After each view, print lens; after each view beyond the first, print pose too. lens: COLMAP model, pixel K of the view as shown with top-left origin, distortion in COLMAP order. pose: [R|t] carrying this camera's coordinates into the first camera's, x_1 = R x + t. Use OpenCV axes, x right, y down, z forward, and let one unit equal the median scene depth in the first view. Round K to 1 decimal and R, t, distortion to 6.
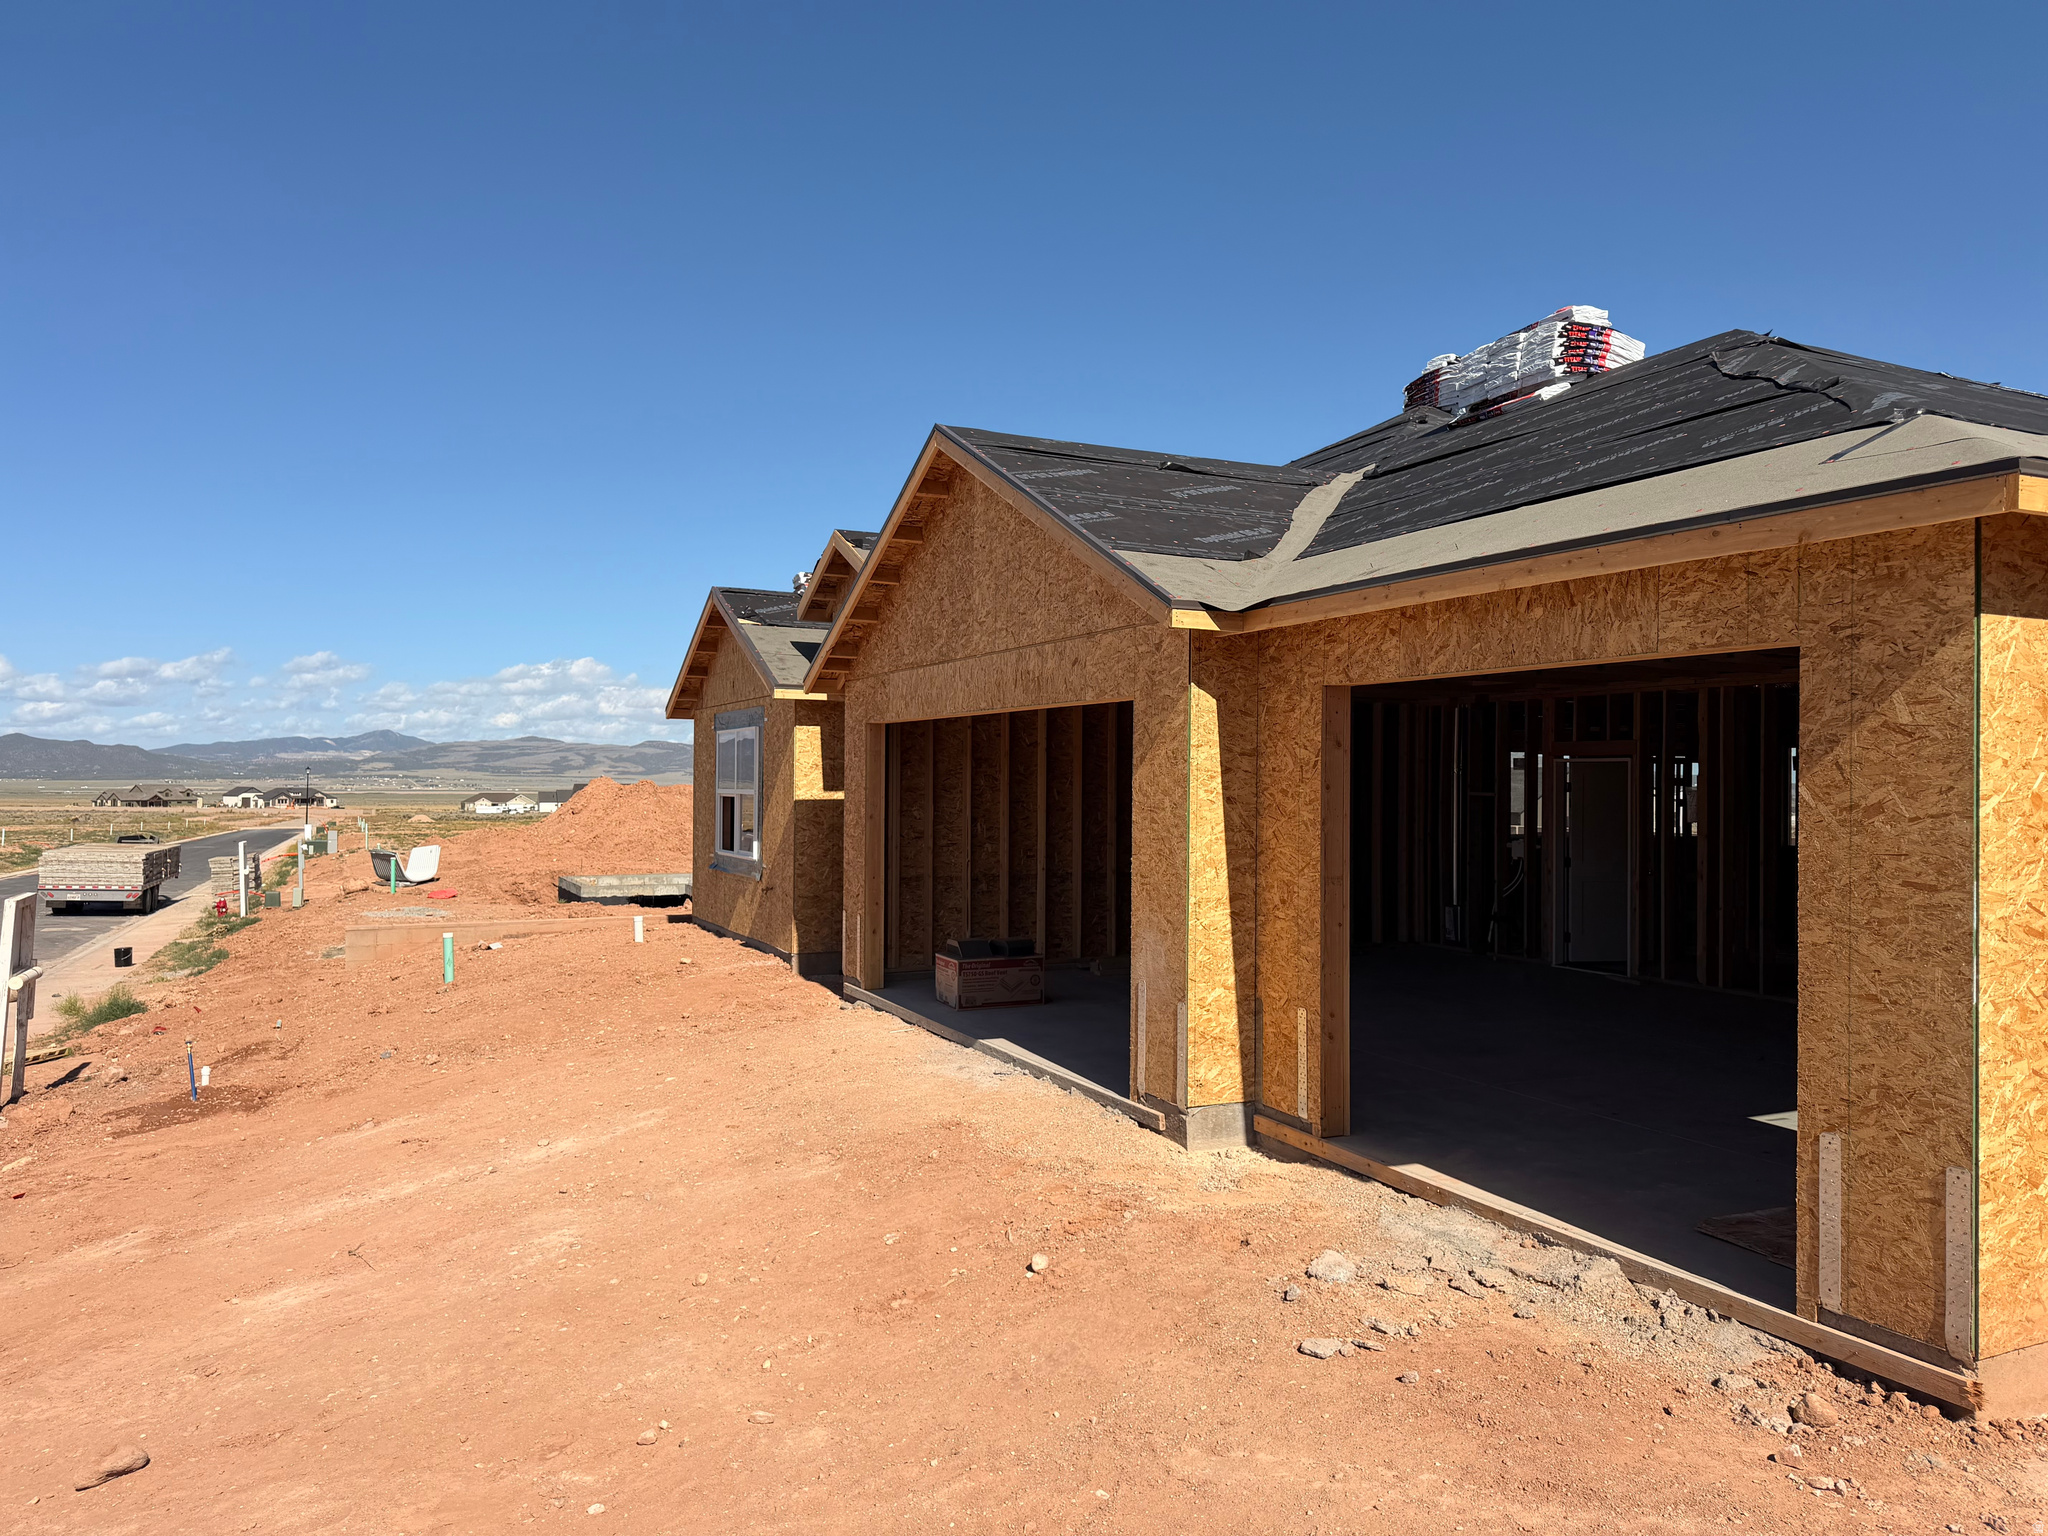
lens RADIAL K [[1433.7, 0, 1024.0], [0, 1433.7, 768.0], [0, 0, 1]] dist [0.110470, -0.112941]
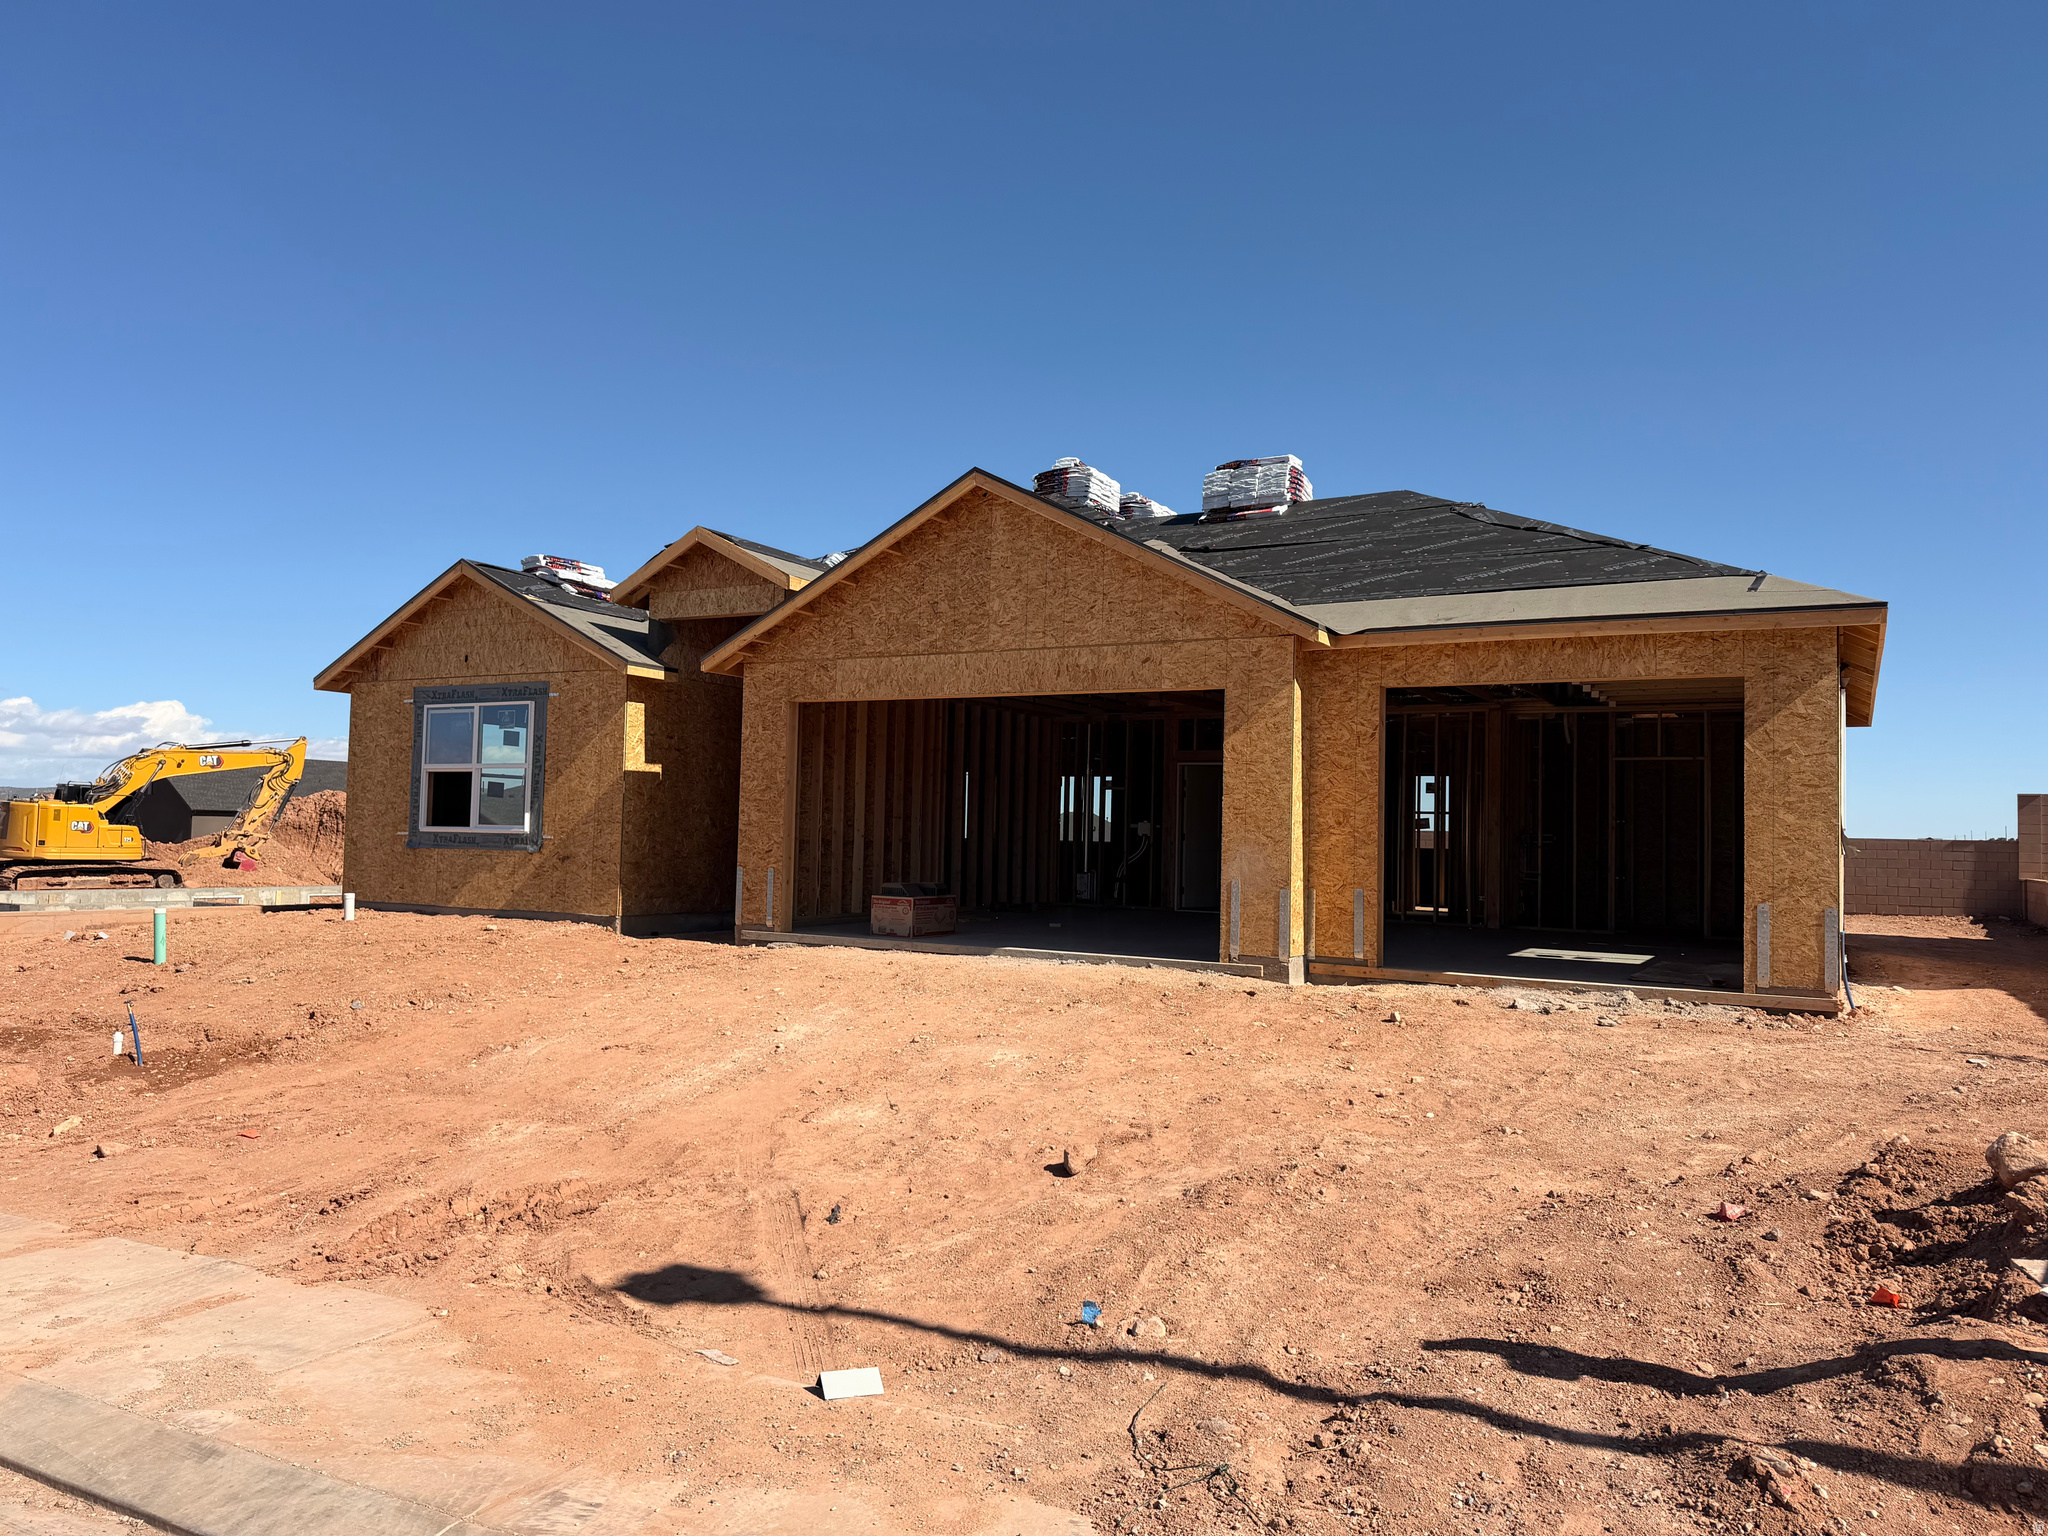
lens RADIAL K [[1433.7, 0, 1024.0], [0, 1433.7, 768.0], [0, 0, 1]] dist [0.110470, -0.112941]
pose [[0.818508, 0.041552, 0.572990, -0.973567], [-0.023954, 0.998982, -0.038226, 0.098738], [-0.573995, 0.017563, 0.818670, -0.083013]]
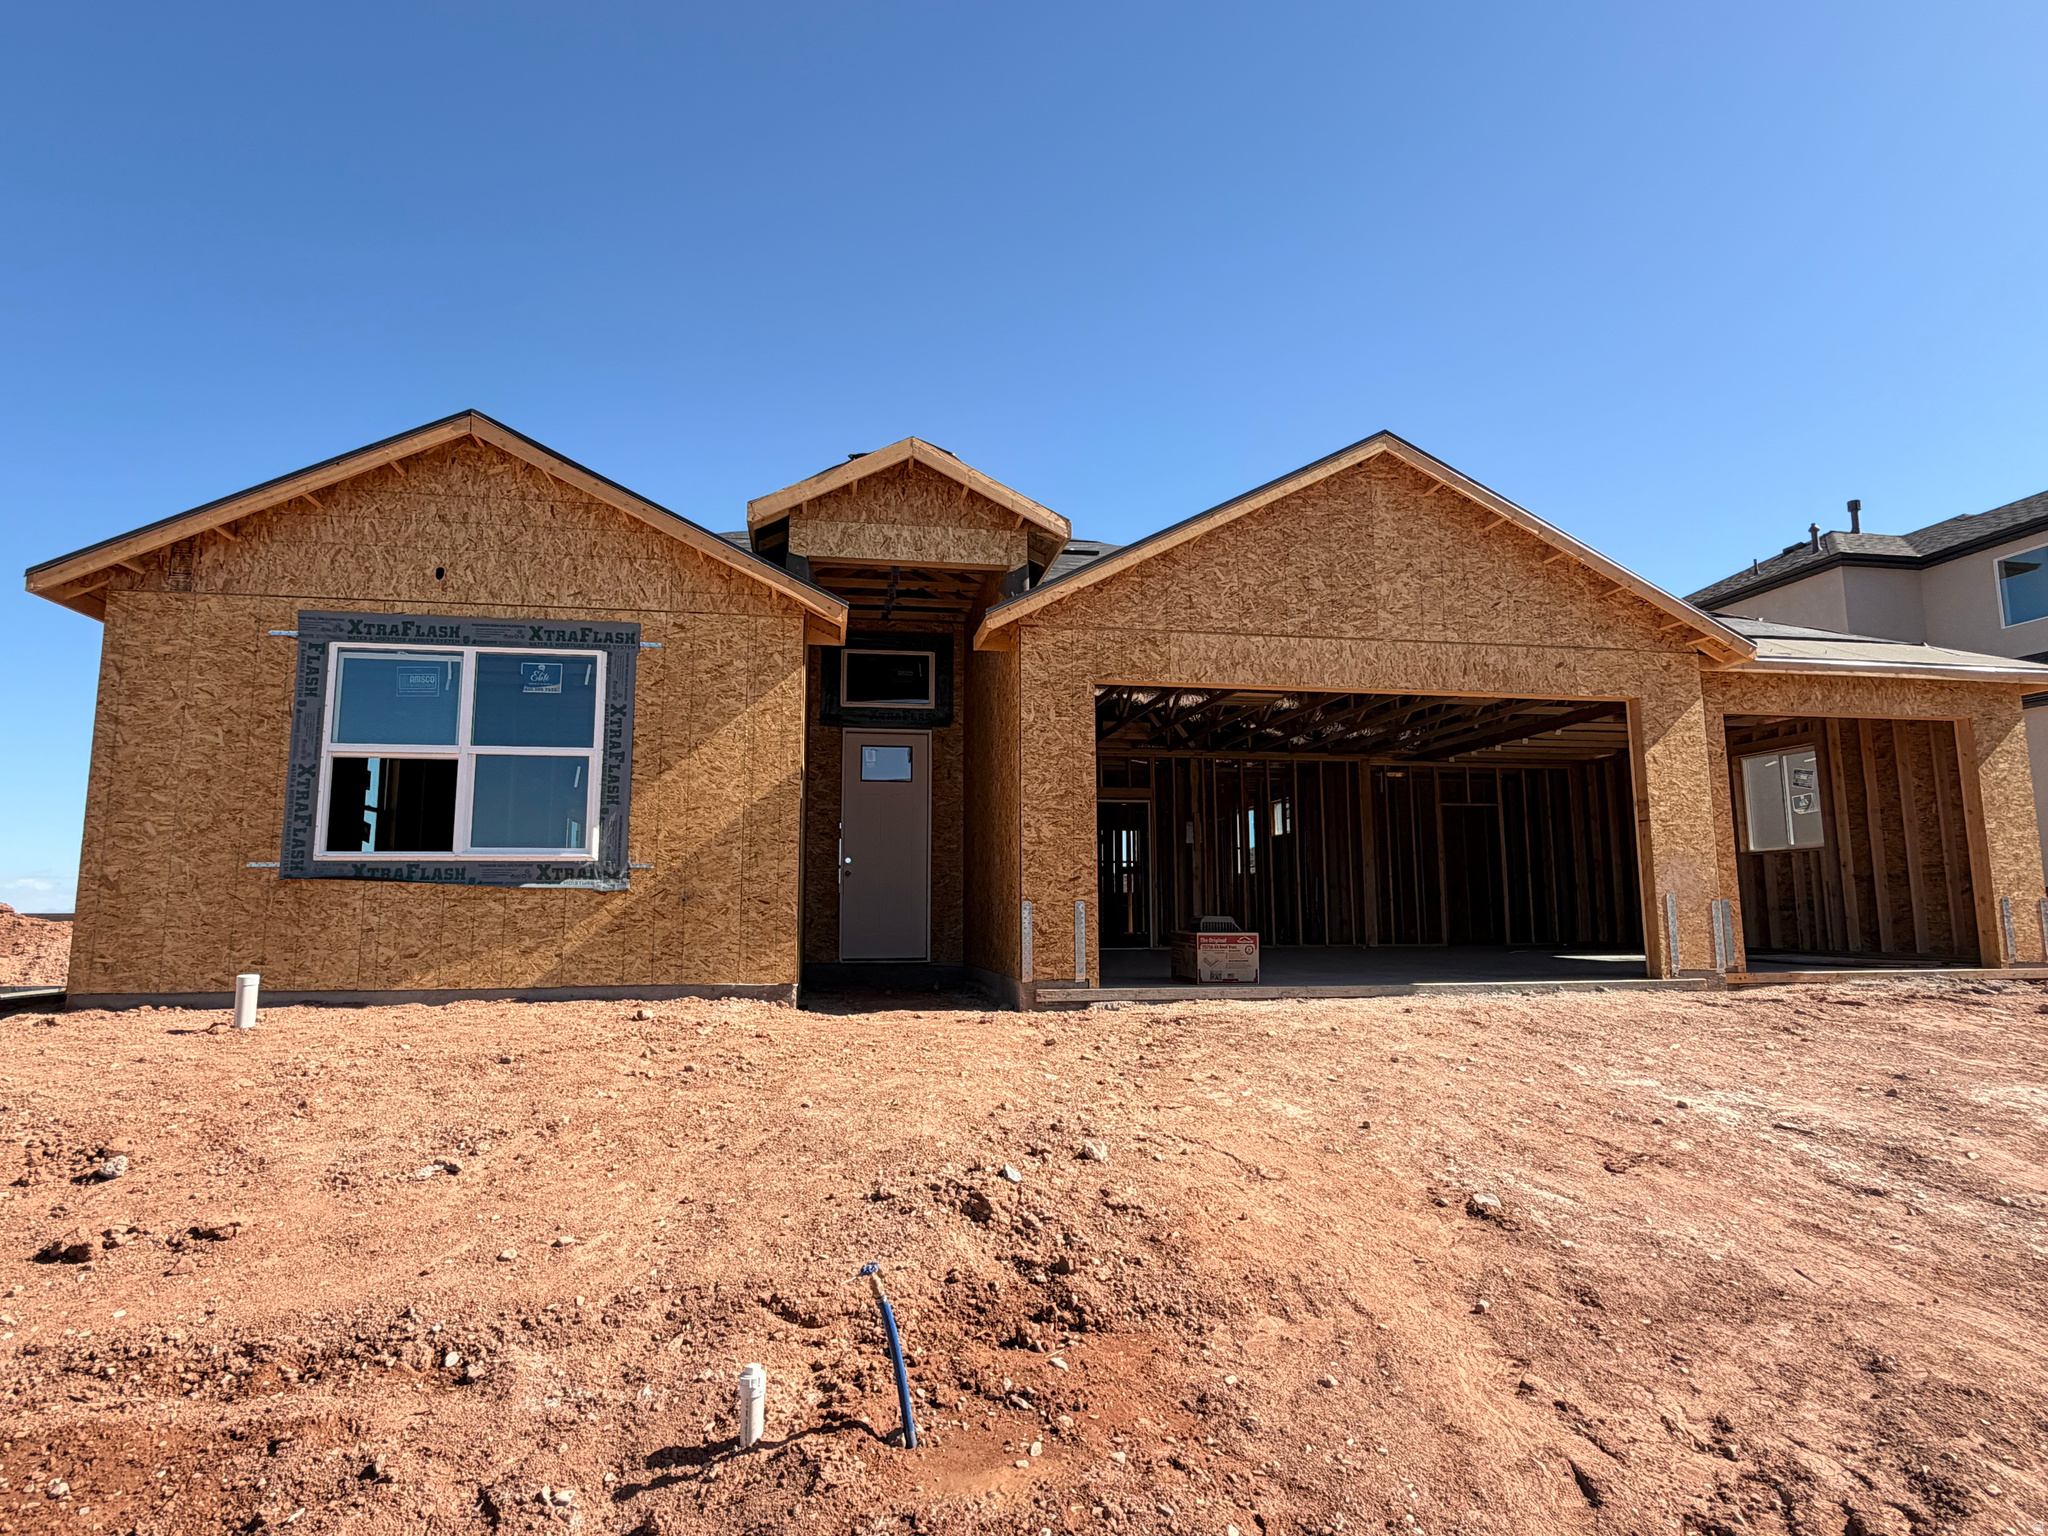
lens RADIAL K [[1107.0, 0, 1024.0], [0, 1107.0, 768.0], [0, 0, 1]] dist [-0.003890, -0.001234]
pose [[0.267675, 0.116285, 0.956466, -1.206049], [-0.003231, 0.992793, -0.119798, 0.163594], [-0.963504, 0.028976, 0.266122, 1.370896]]
